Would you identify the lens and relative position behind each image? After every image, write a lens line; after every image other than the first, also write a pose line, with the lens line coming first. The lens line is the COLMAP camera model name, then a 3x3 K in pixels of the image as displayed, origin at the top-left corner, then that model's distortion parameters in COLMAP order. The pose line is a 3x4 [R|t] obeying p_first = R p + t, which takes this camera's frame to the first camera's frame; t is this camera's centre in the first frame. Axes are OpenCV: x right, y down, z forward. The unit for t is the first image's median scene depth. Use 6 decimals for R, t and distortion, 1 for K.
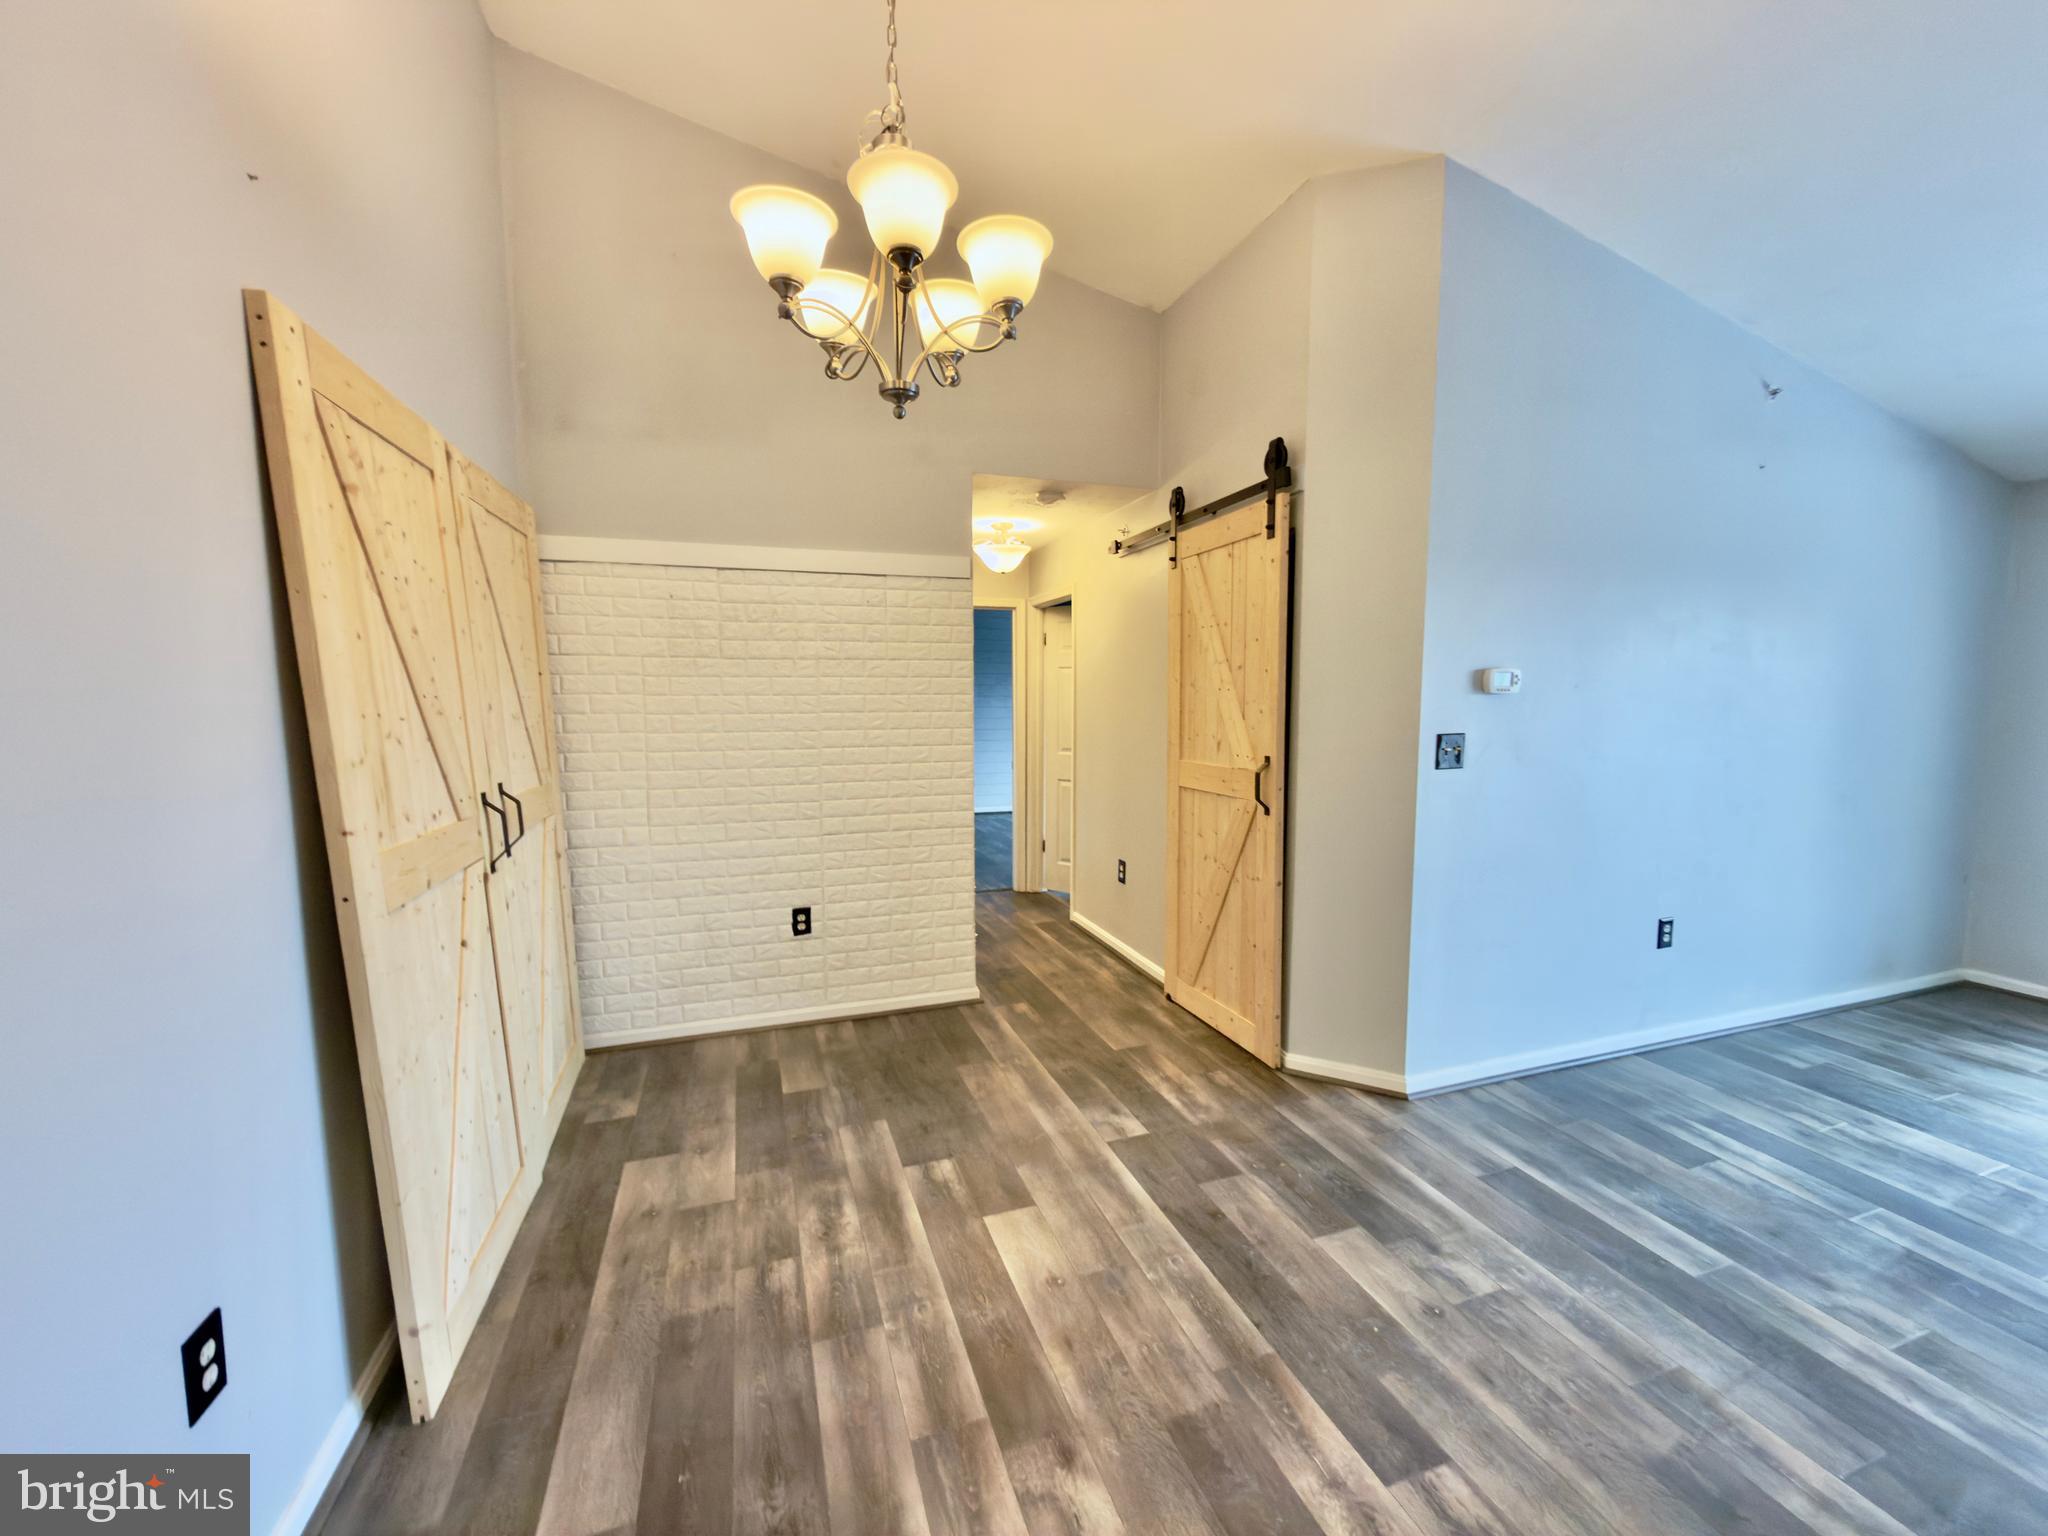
lens RADIAL K [[812.2, 0, 1025.6], [0, 812.2, 770.4], [0, 0, 1]] dist [-0.001742, 0.000208]
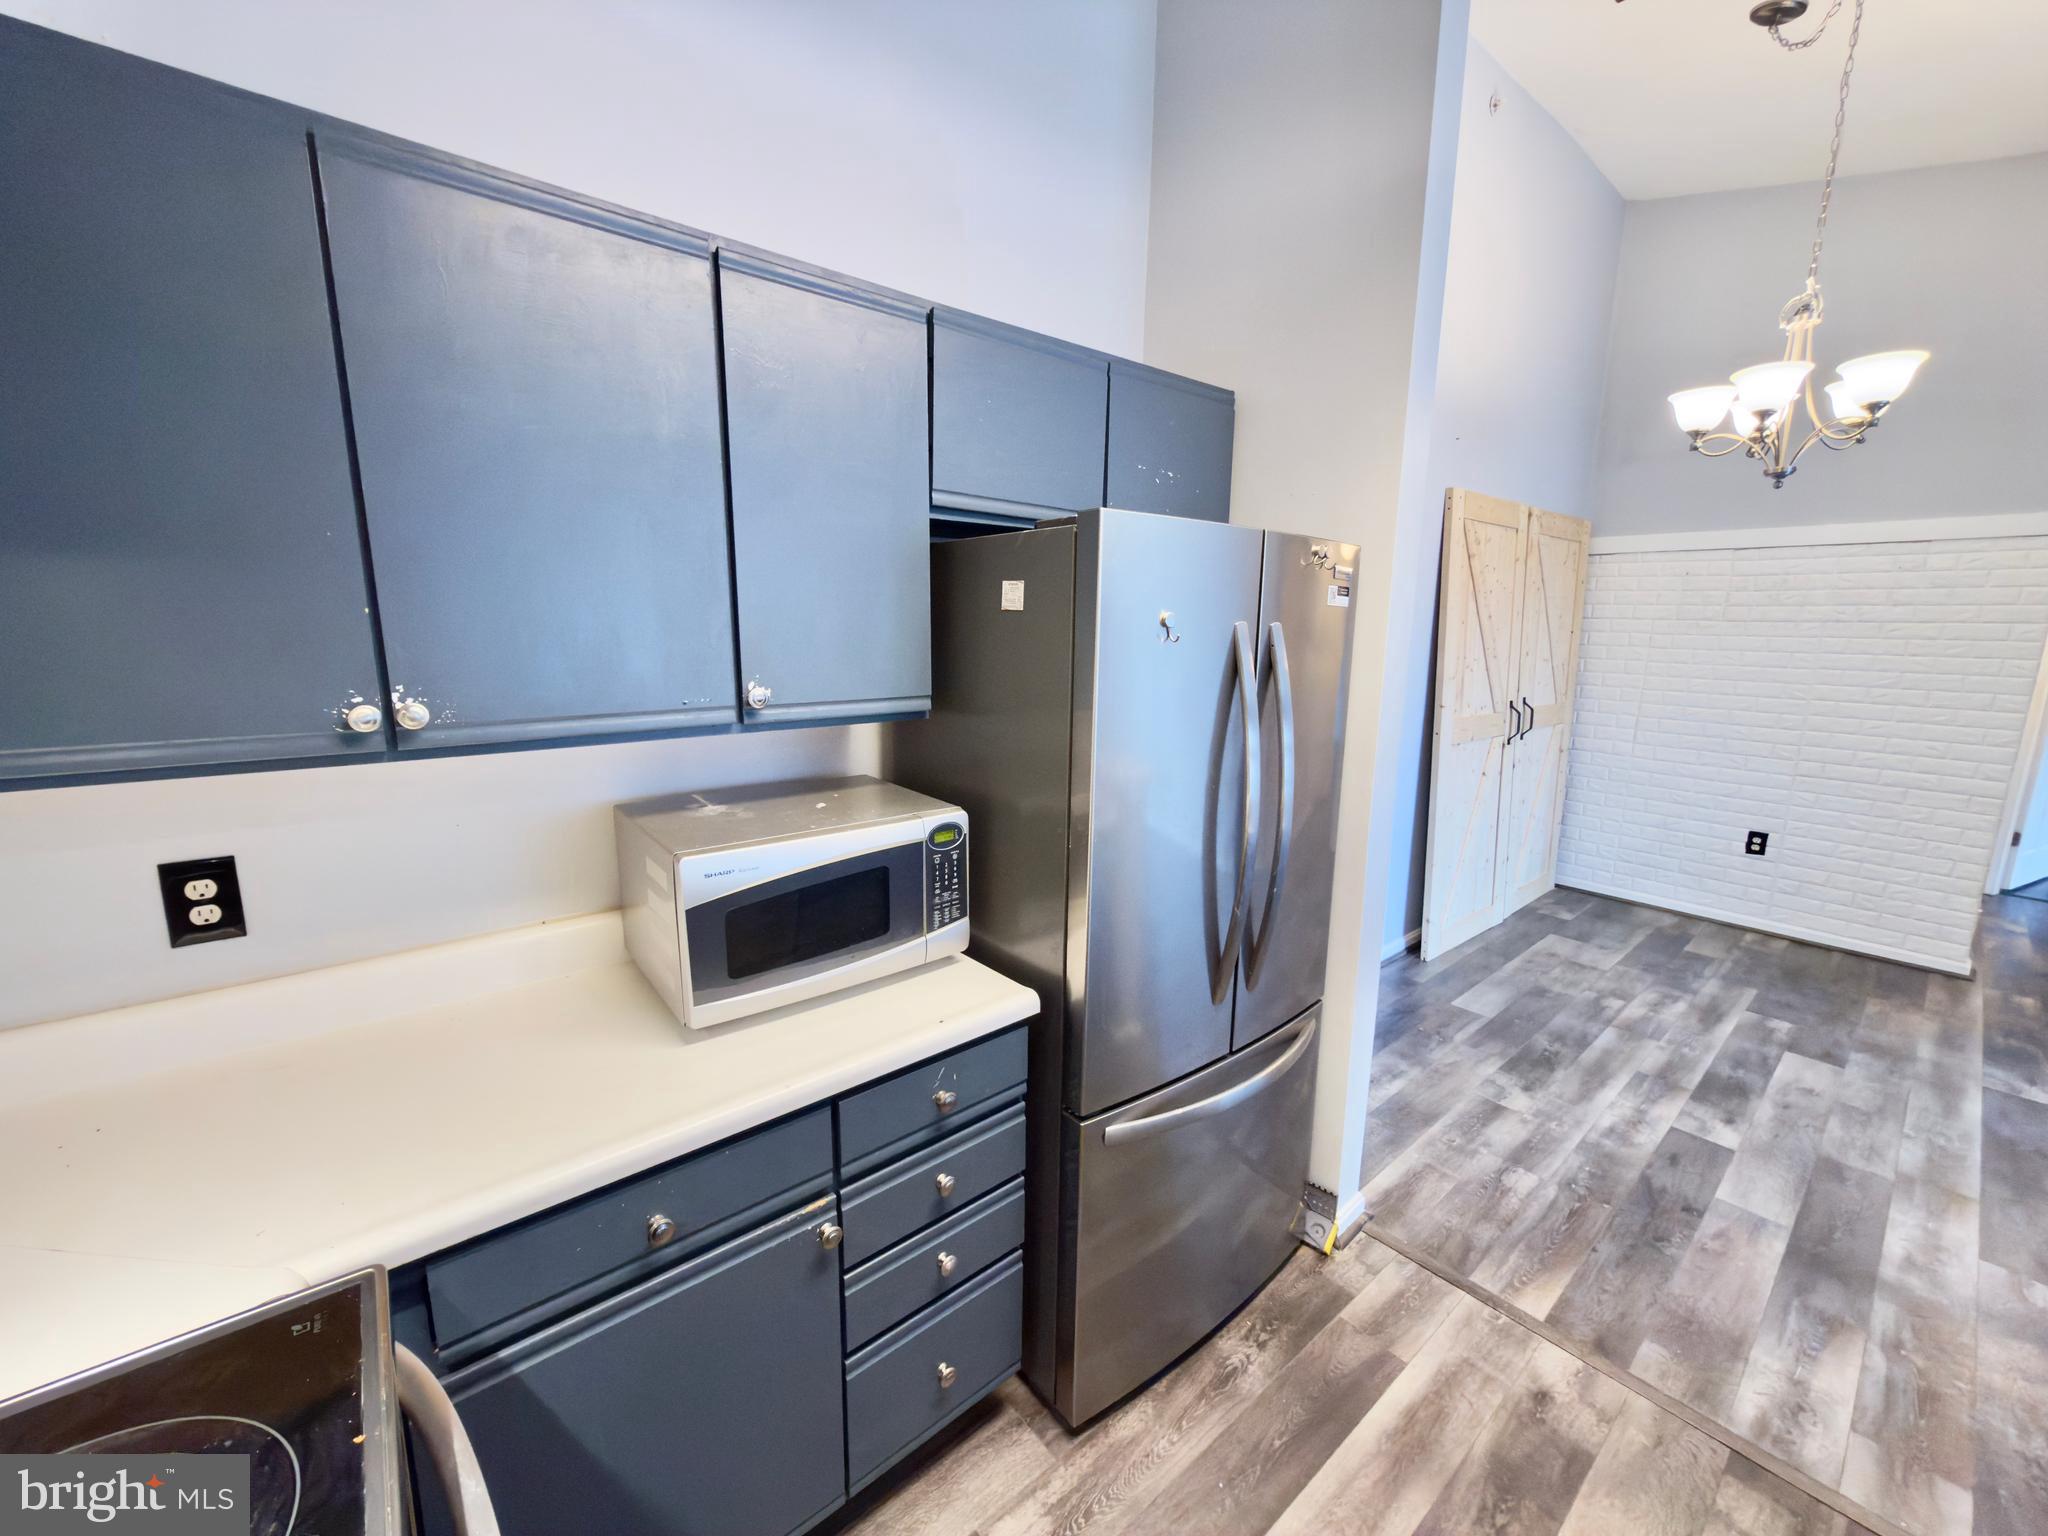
lens RADIAL K [[812.2, 0, 1025.6], [0, 812.2, 770.4], [0, 0, 1]] dist [-0.001742, 0.000208]
pose [[0.360355, 0.179582, -0.915366, 0.557718], [-0.102958, 0.982955, 0.152310, 0.013195], [0.927116, 0.039359, 0.372703, -0.604752]]
